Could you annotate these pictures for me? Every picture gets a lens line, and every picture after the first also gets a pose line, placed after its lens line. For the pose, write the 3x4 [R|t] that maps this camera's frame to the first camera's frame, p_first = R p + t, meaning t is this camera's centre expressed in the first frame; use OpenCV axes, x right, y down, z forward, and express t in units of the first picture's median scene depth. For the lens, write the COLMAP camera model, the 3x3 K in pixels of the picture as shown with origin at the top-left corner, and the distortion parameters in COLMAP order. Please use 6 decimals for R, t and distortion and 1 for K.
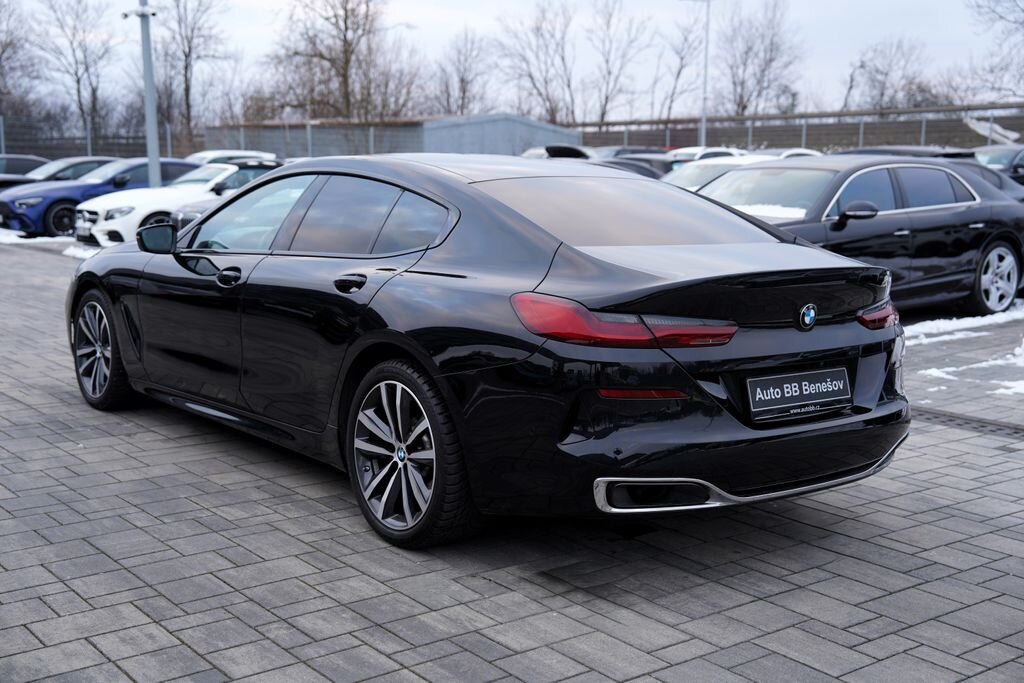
lens RADIAL K [[1193.8, 0, 511.2], [0, 1193.8, 327.7], [0, 0, 1]] dist [0.130036, 0.000000]
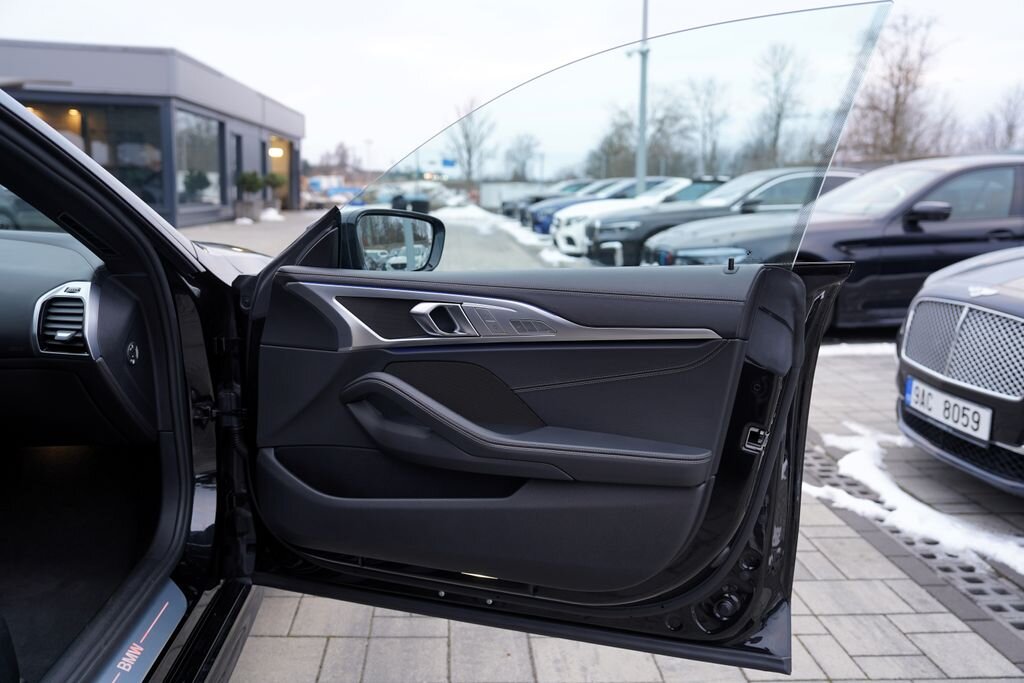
lens RADIAL K [[819.0, 0, 510.2], [0, 819.0, 319.7], [0, 0, 1]] dist [-0.026680, 0.032916]
pose [[0.828433, 0.100781, -0.550947, 0.208534], [-0.093249, 0.994767, 0.041752, -0.110033], [0.552271, 0.016787, 0.833495, 1.262288]]
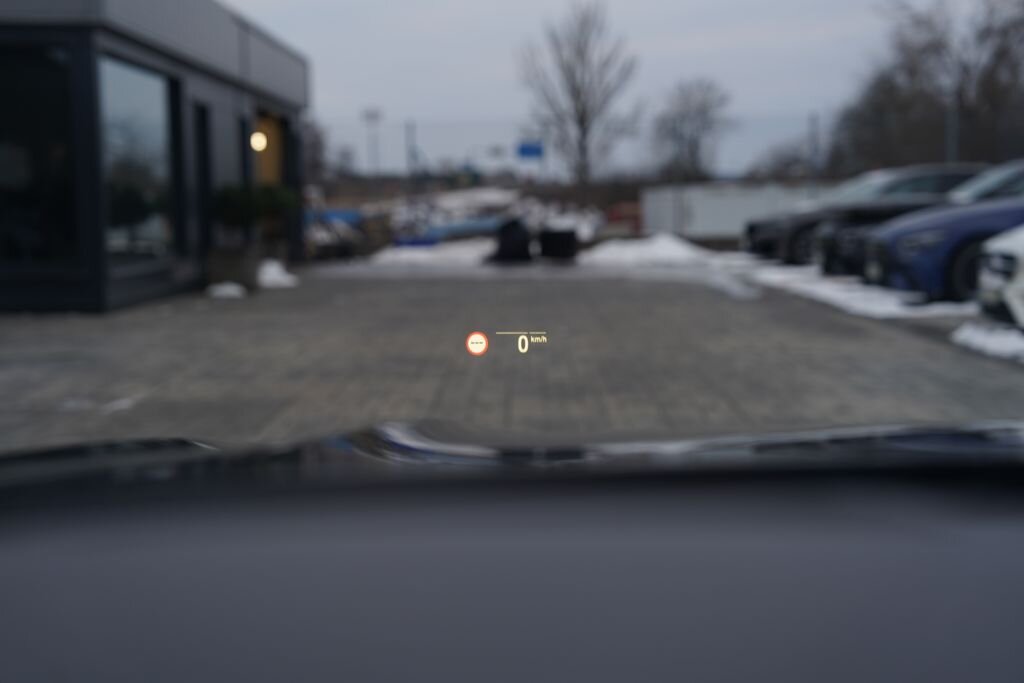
lens RADIAL K [[1693.7, 0, 512.9], [0, 1693.7, 343.1], [0, 0, 1]] dist [0.279550, 0.000000]
pose [[0.780225, 0.027281, -0.624904, -0.230564], [-0.056035, 0.998080, -0.026390, -0.114926], [0.622984, 0.055606, 0.780255, 1.246692]]
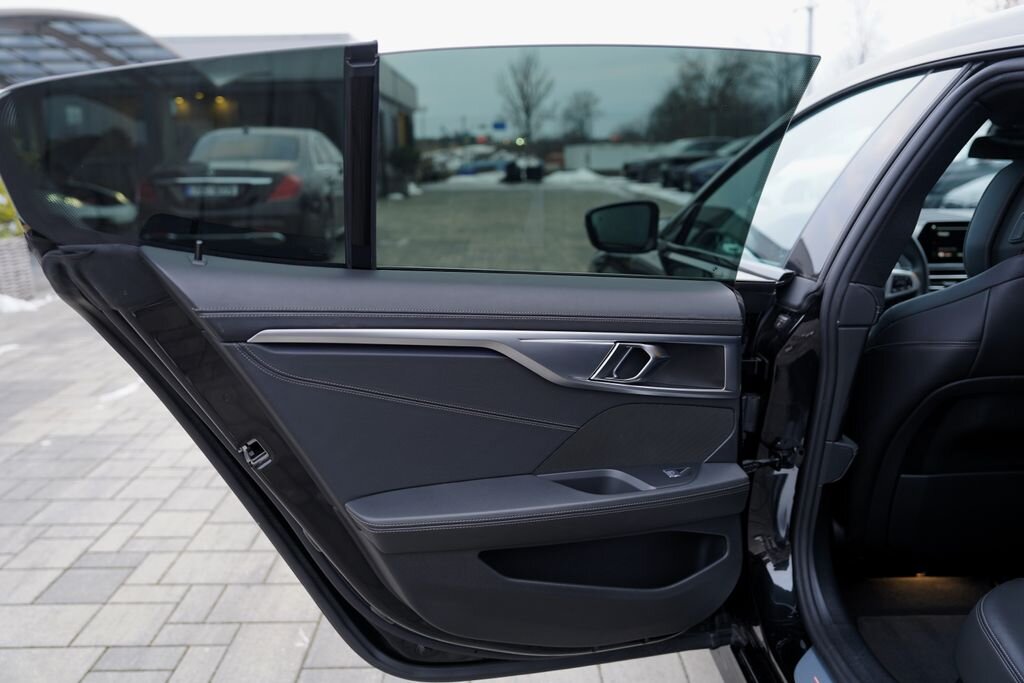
lens RADIAL K [[827.0, 0, 504.9], [0, 827.0, 344.0], [0, 0, 1]] dist [-0.030885, 0.006464]
pose [[0.791751, 0.109145, -0.601014, -0.115981], [-0.047005, 0.991876, 0.118204, -0.075083], [0.609032, -0.065338, 0.790450, 0.786614]]
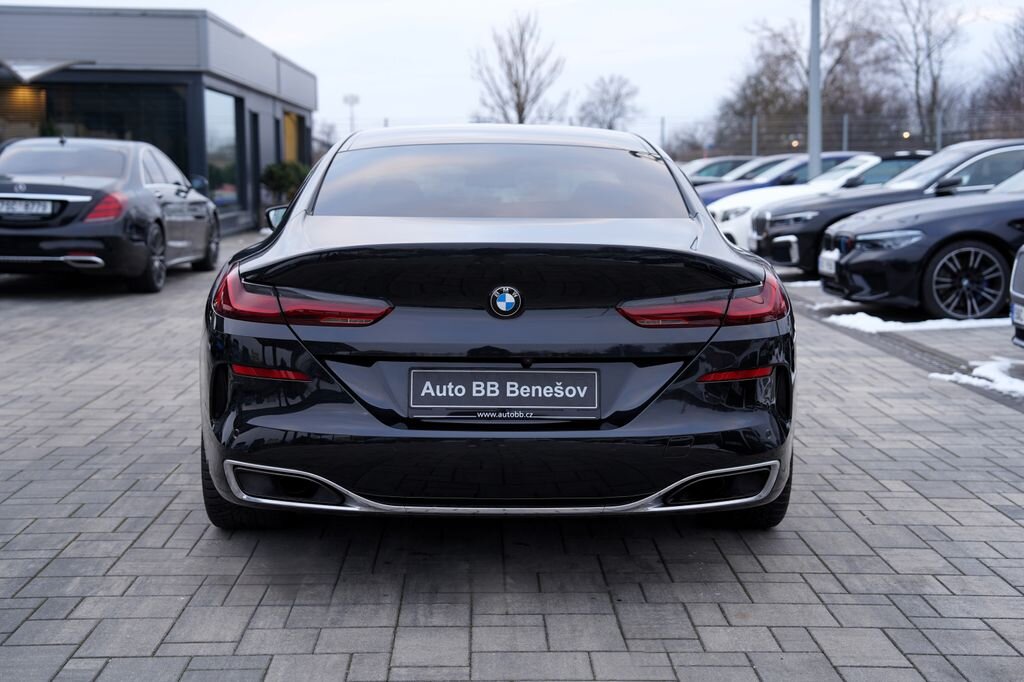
lens RADIAL K [[1399.5, 0, 507.7], [0, 1399.5, 341.3], [0, 0, 1]] dist [0.181606, 0.000000]
pose [[0.798065, 0.056800, -0.599888, 0.691188], [-0.063755, 0.997919, 0.009671, 0.006875], [0.599189, 0.030528, 0.800026, 0.194105]]
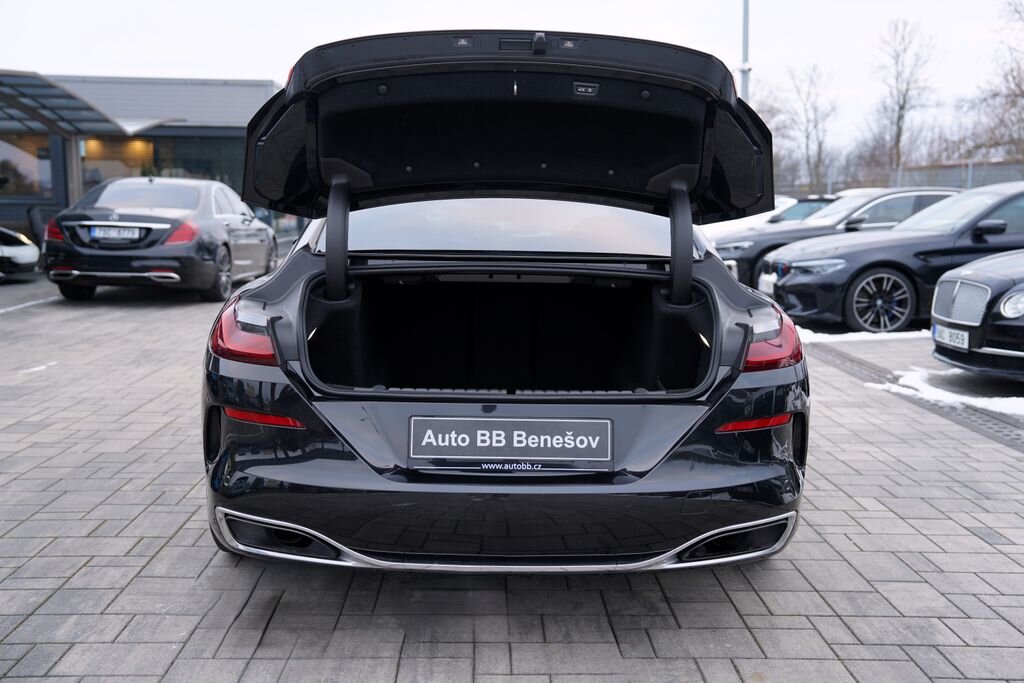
lens RADIAL K [[1033.6, 0, 507.6], [0, 1033.6, 344.6], [0, 0, 1]] dist [0.057495, 0.000000]
pose [[0.800293, 0.071791, -0.595296, 0.532639], [-0.073585, 0.997061, 0.021317, -0.020164], [0.595077, 0.026745, 0.803224, 0.390652]]
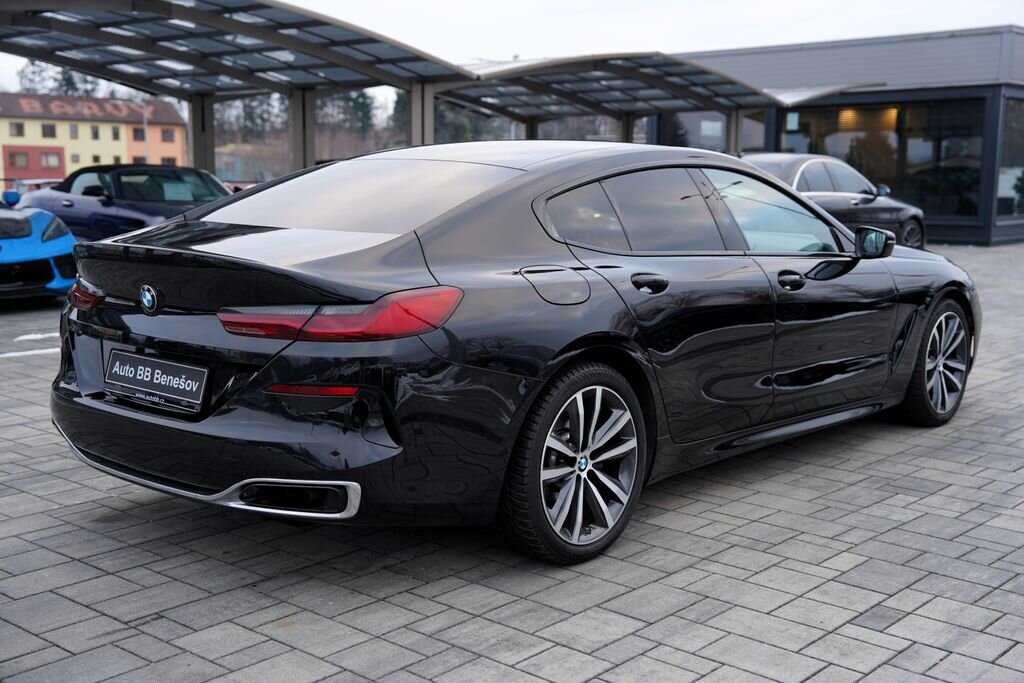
lens RADIAL K [[1209.5, 0, 504.2], [0, 1209.5, 322.6], [0, 0, 1]] dist [0.113915, 0.000000]
pose [[0.176115, 0.106869, -0.978551, 1.028928], [-0.130752, 0.987820, 0.084349, -0.090146], [0.975647, 0.113092, 0.187943, 0.914401]]
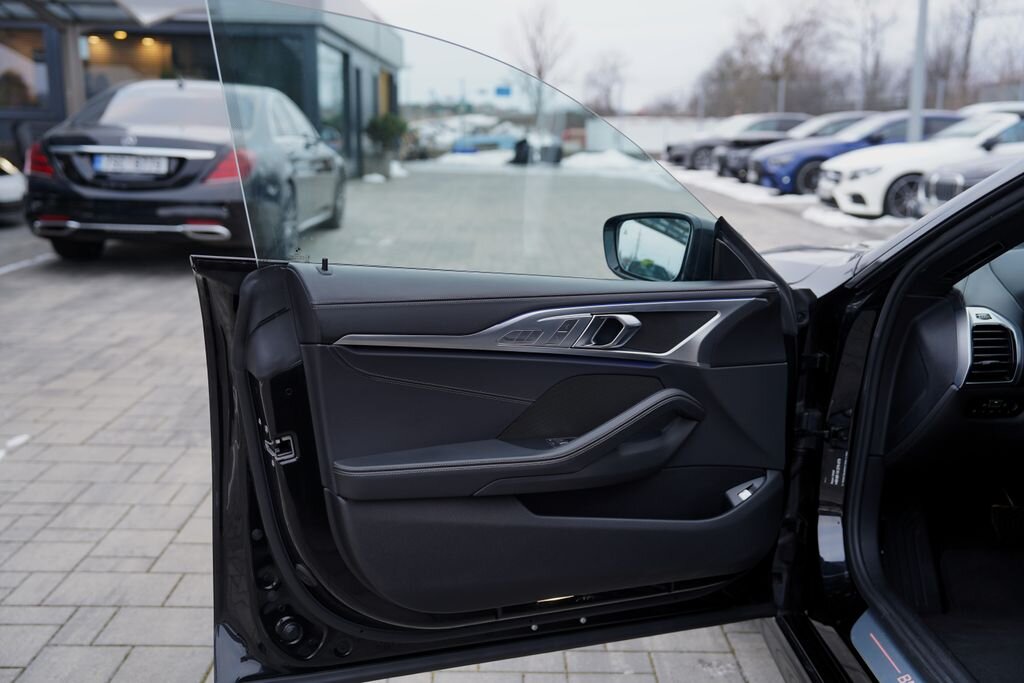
lens RADIAL K [[1033.6, 0, 507.1], [0, 1033.6, 352.2], [0, 0, 1]] dist [0.057495, 0.000000]
pose [[0.791375, 0.127289, -0.597932, -0.218099], [-0.079599, 0.991211, 0.105660, -0.090813], [0.606126, -0.036022, 0.794552, 0.861015]]
